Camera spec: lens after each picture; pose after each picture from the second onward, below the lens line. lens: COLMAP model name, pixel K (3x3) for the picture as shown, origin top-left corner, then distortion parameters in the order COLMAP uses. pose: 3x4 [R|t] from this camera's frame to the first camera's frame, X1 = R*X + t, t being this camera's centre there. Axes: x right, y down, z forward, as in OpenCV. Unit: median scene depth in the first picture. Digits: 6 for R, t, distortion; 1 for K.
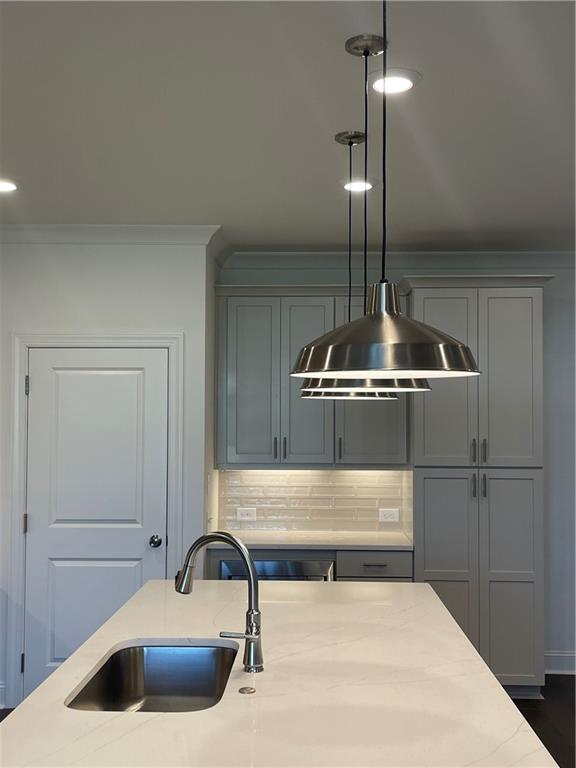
lens RADIAL K [[867.3, 0, 284.7], [0, 867.3, 387.4], [0, 0, 1]] dist [0.043542, 0.000000]
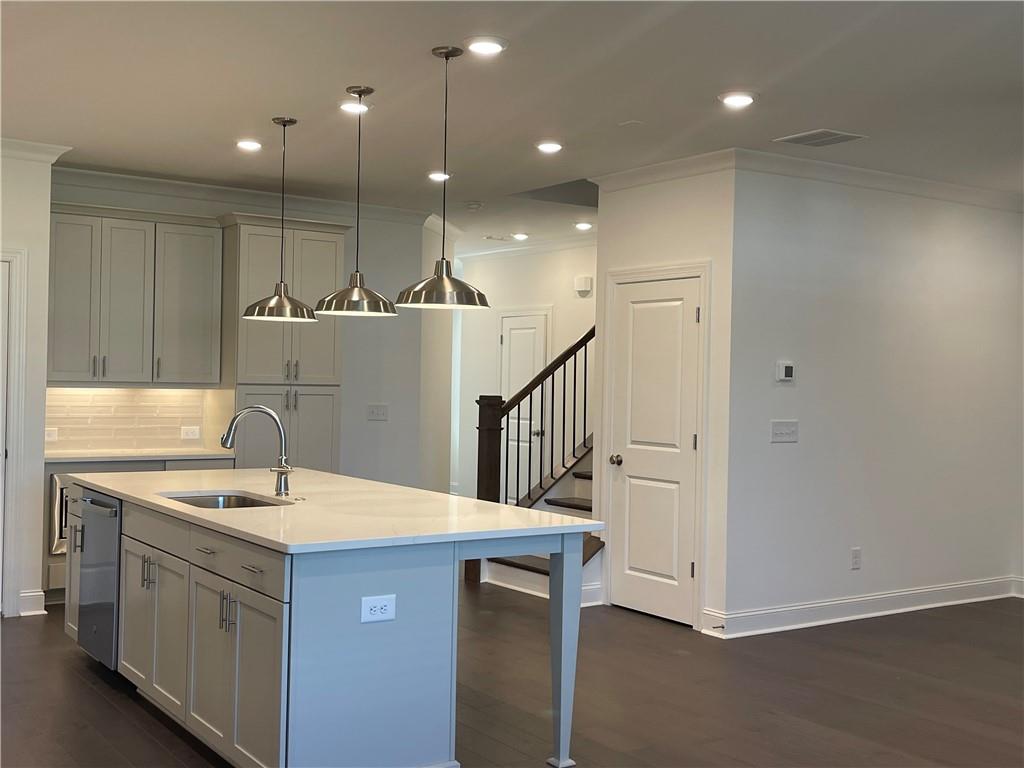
lens RADIAL K [[1156.3, 0, 512.3], [0, 1156.3, 381.3], [0, 0, 1]] dist [0.043542, 0.000000]
pose [[0.814262, 0.009811, 0.580414, -0.404762], [-0.039437, 0.998482, 0.038449, 0.015261], [-0.579156, -0.054197, 0.813413, -0.397743]]
